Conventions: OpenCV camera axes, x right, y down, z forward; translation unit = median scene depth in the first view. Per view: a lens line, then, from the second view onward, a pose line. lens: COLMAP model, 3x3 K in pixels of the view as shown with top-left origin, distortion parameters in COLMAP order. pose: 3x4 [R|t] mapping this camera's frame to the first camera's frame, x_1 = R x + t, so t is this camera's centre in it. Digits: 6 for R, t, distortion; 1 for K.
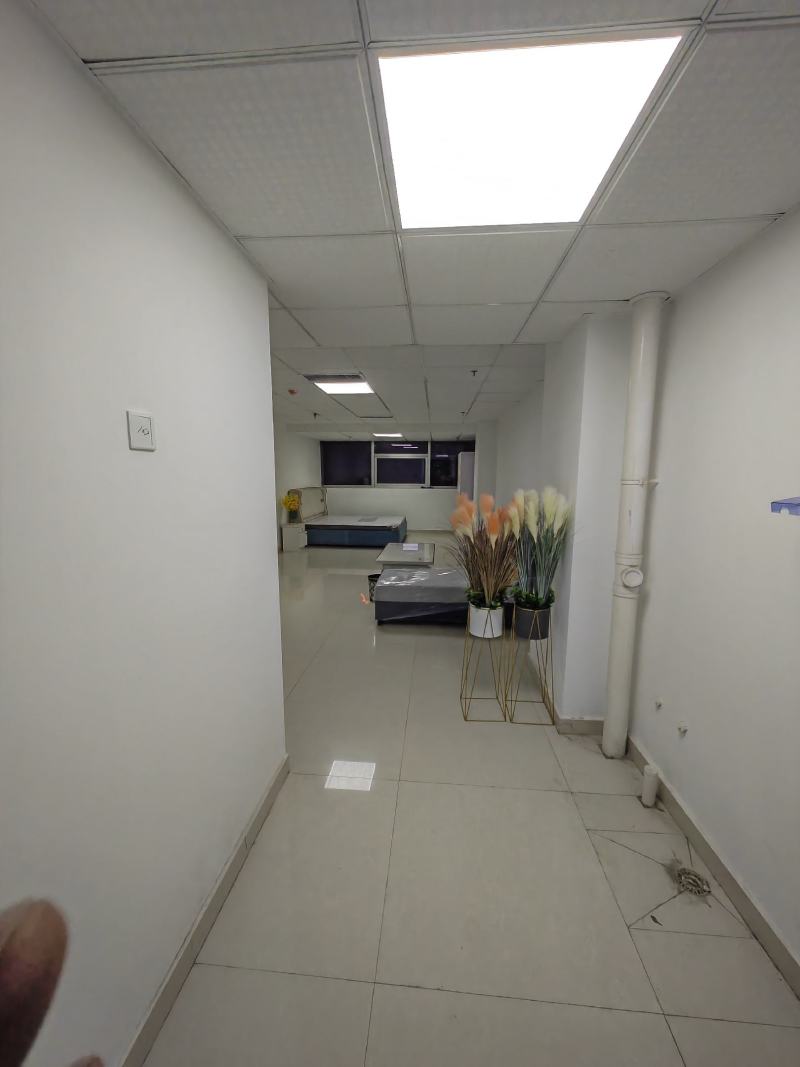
lens RADIAL K [[422.8, 0, 398.2], [0, 422.8, 535.8], [0, 0, 1]] dist [-0.003335, 0.000513]
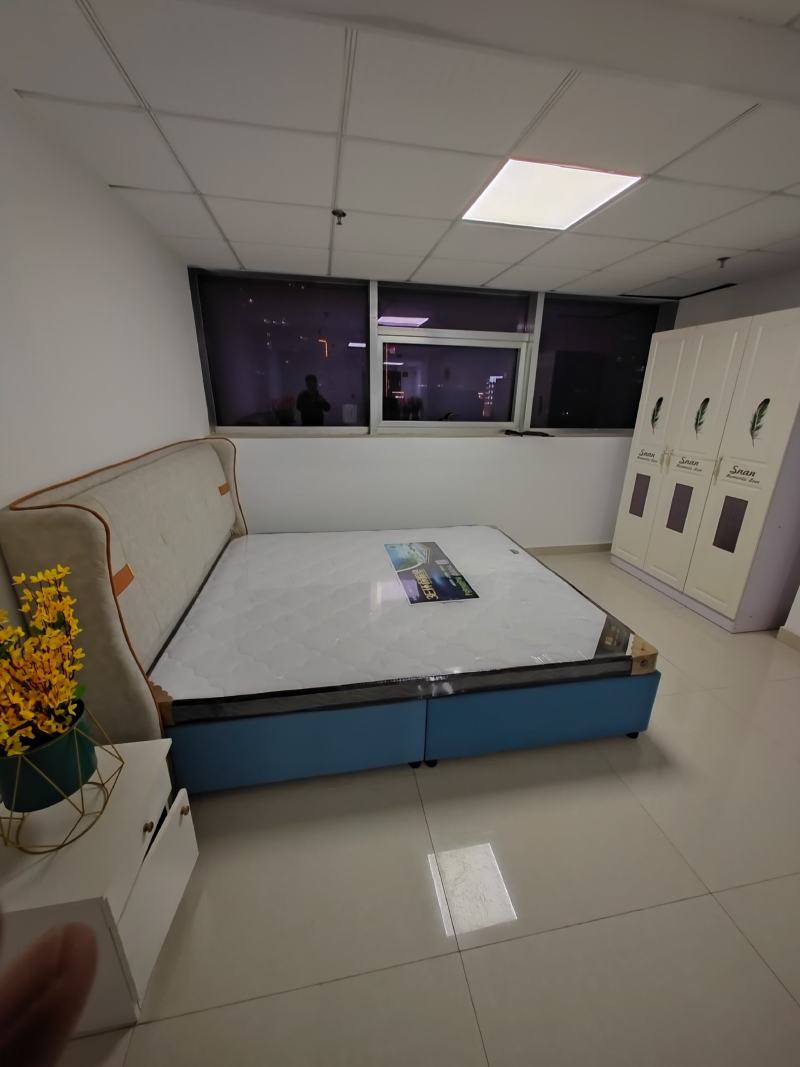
lens RADIAL K [[422.8, 0, 401.7], [0, 422.8, 535.4], [0, 0, 1]] dist [-0.003335, 0.000513]
pose [[0.961970, -0.080979, 0.260875, -0.332043], [0.033688, 0.982926, 0.180890, -0.234534], [-0.271069, -0.165222, 0.948274, 1.623112]]
